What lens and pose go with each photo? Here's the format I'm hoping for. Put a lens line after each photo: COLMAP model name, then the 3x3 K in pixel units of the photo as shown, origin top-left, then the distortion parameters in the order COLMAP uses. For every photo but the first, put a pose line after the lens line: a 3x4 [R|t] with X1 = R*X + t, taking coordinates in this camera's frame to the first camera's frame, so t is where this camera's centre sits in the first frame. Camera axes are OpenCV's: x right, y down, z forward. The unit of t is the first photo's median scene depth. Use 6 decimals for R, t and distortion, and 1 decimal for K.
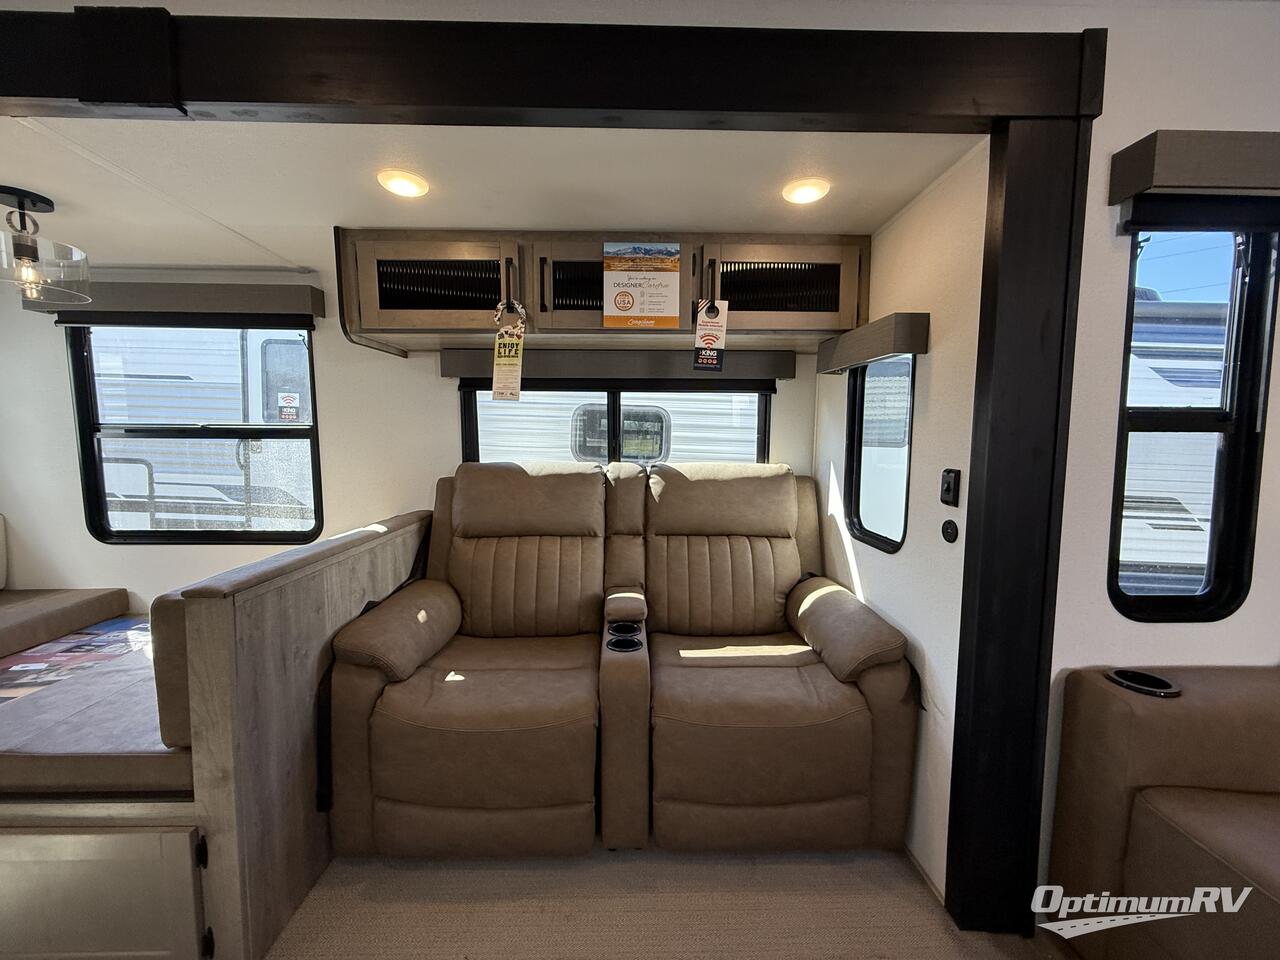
lens RADIAL K [[505.2, 0, 644.4], [0, 505.2, 479.6], [0, 0, 1]] dist [-0.002183, -0.000418]
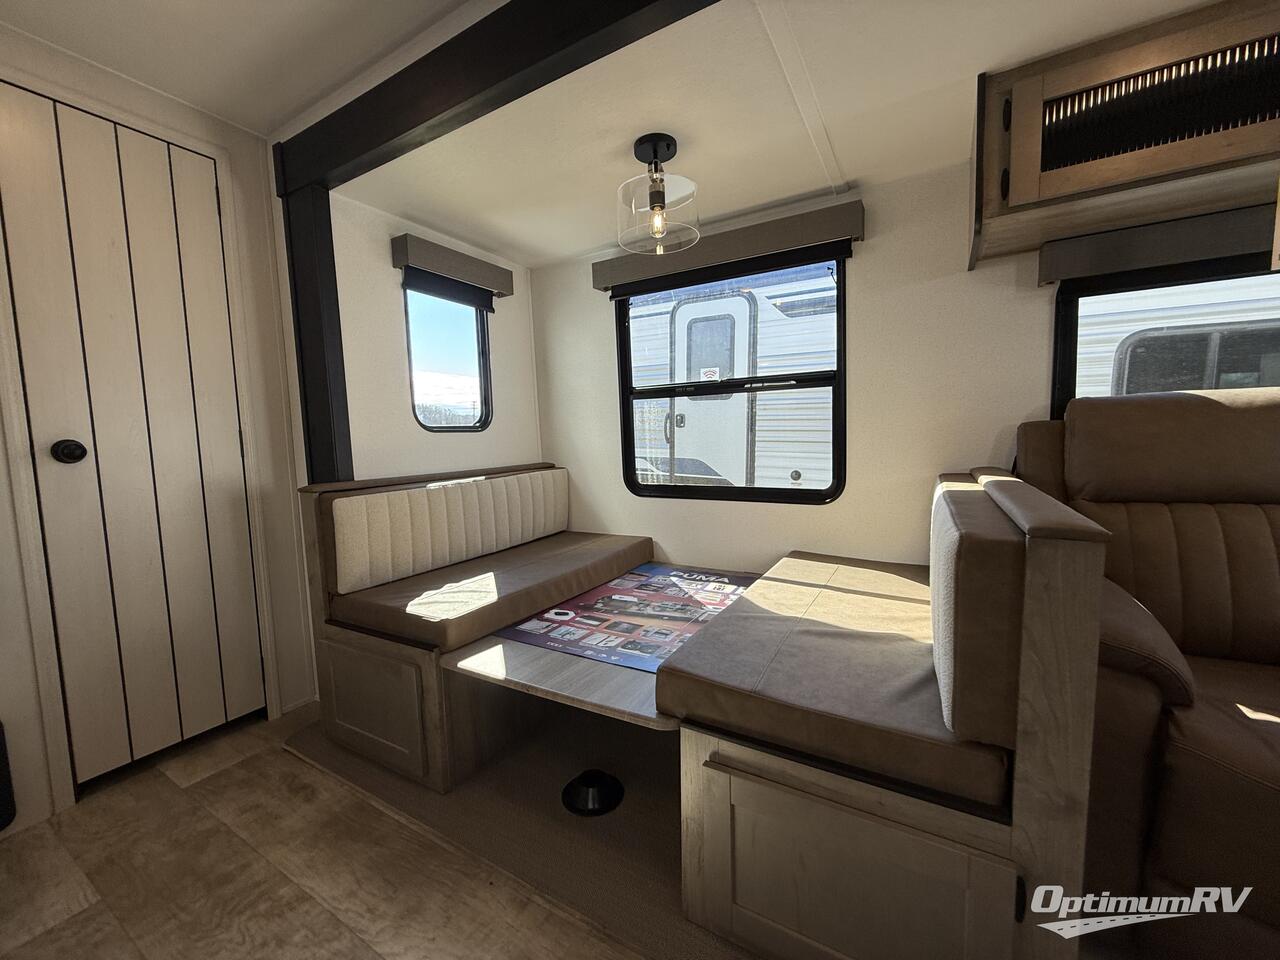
lens RADIAL K [[505.2, 0, 636.7], [0, 505.2, 481.9], [0, 0, 1]] dist [-0.002183, -0.000418]
pose [[0.846070, 0.020216, -0.532689, -0.520454], [-0.009183, 0.999685, 0.023354, 0.076755], [0.532993, -0.014867, 0.845989, 0.066980]]
